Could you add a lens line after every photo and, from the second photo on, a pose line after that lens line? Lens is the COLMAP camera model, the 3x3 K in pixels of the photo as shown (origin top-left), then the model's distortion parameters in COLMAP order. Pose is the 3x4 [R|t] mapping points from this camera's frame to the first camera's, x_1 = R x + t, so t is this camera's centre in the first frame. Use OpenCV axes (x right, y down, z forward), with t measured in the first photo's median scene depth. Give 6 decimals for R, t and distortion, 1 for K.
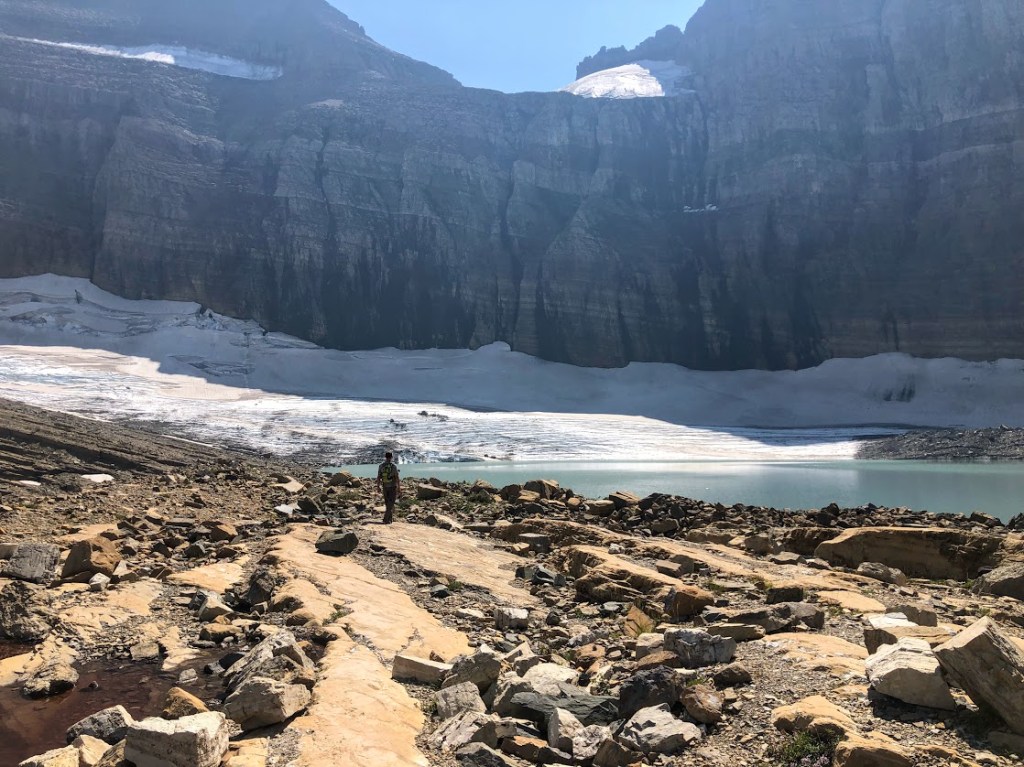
lens RADIAL K [[876.1, 0, 502.7], [0, 876.1, 384.8], [0, 0, 1]] dist [0.029675, -0.012404]
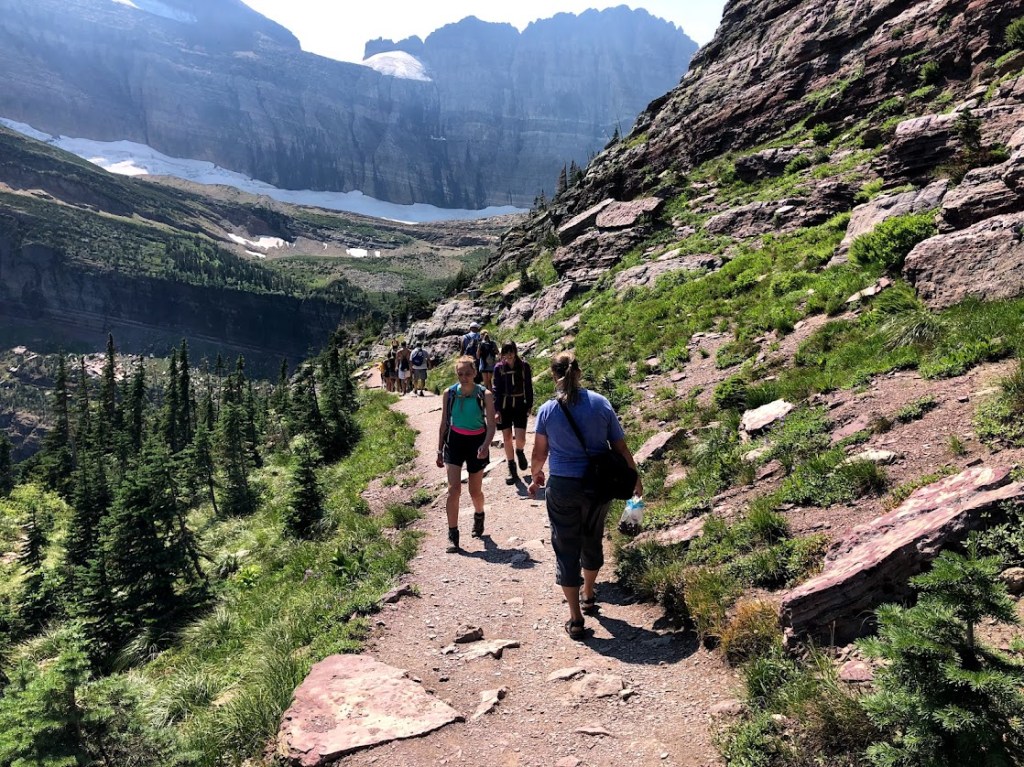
lens RADIAL K [[876.1, 0, 507.5], [0, 876.1, 378.5], [0, 0, 1]] dist [0.029675, -0.012404]
pose [[0.896664, -0.039581, 0.440939, -0.735352], [-0.048259, 0.981321, 0.186225, -0.012797], [-0.440073, -0.188261, 0.878005, -1.399956]]
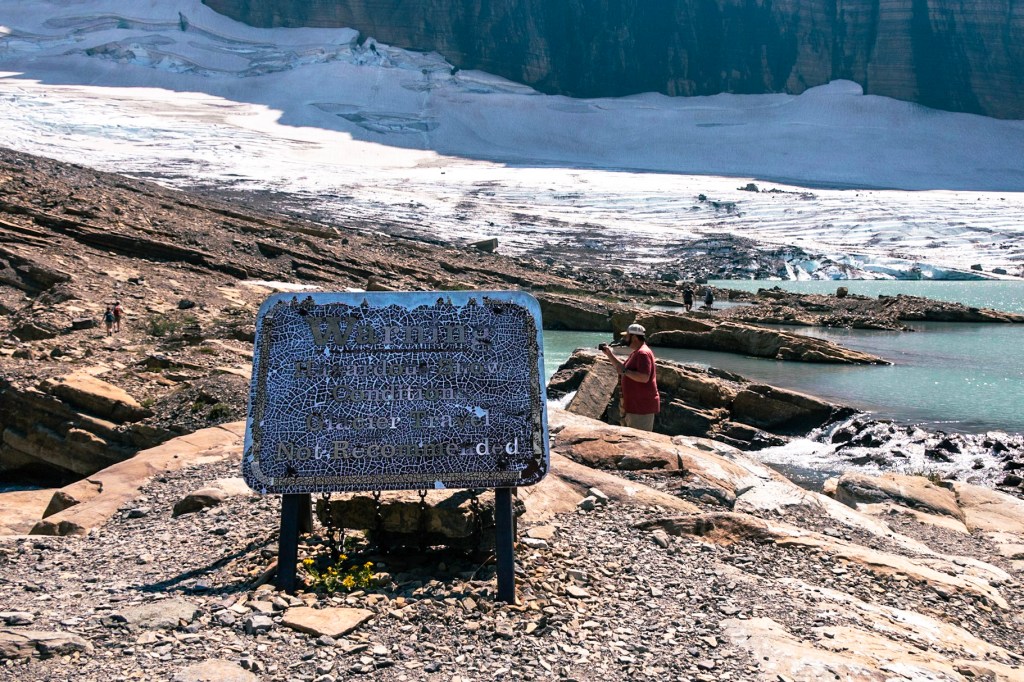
lens RADIAL K [[975.4, 0, 538.3], [0, 975.4, 273.6], [0, 0, 1]] dist [0.000458, 0.000000]
pose [[0.985943, 0.020760, -0.165787, -0.098959], [-0.007879, 0.996924, 0.077980, 0.032857], [0.166896, -0.075577, 0.983074, 0.334219]]
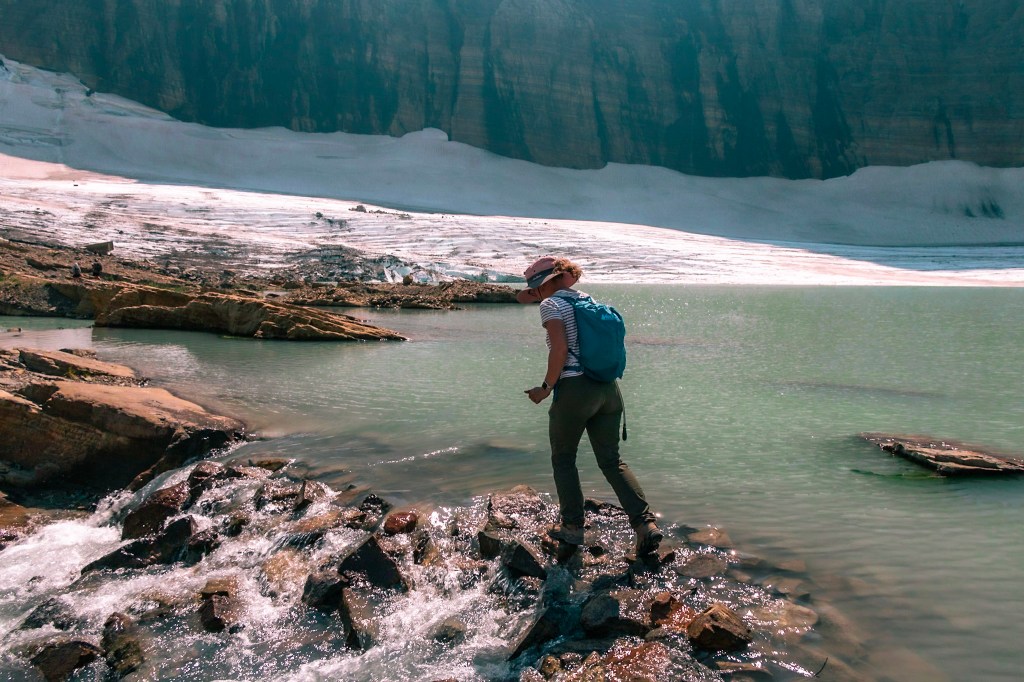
lens RADIAL K [[773.1, 0, 508.5], [0, 773.1, 312.3], [0, 0, 1]] dist [-0.004411, 0.009344]
pose [[0.973613, 0.012491, 0.227864, -0.094493], [-0.038085, 0.993392, 0.108272, 0.035471], [-0.225006, -0.114093, 0.967654, 0.348680]]
